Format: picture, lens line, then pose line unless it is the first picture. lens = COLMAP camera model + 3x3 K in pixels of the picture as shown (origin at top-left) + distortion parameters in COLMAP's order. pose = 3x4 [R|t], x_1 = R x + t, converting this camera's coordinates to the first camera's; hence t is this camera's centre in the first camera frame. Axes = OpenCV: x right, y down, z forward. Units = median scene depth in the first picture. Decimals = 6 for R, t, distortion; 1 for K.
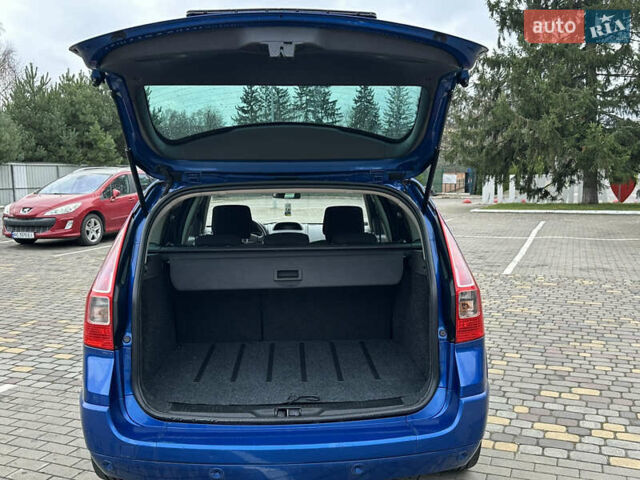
lens RADIAL K [[654.5, 0, 318.8], [0, 654.5, 235.0], [0, 0, 1]] dist [0.059440, 0.000000]
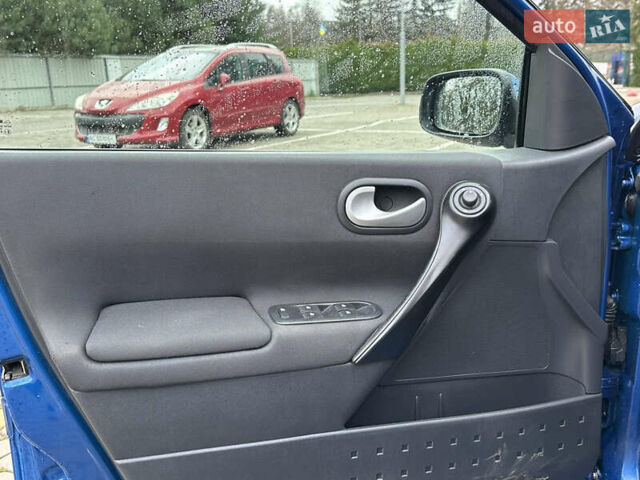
lens RADIAL K [[654.5, 0, 323.6], [0, 654.5, 242.3], [0, 0, 1]] dist [0.059440, 0.000000]
pose [[0.990567, 0.020405, -0.135502, -0.110684], [0.001361, 0.987337, 0.158631, -0.002504], [0.137023, -0.157319, 0.977996, 0.315900]]
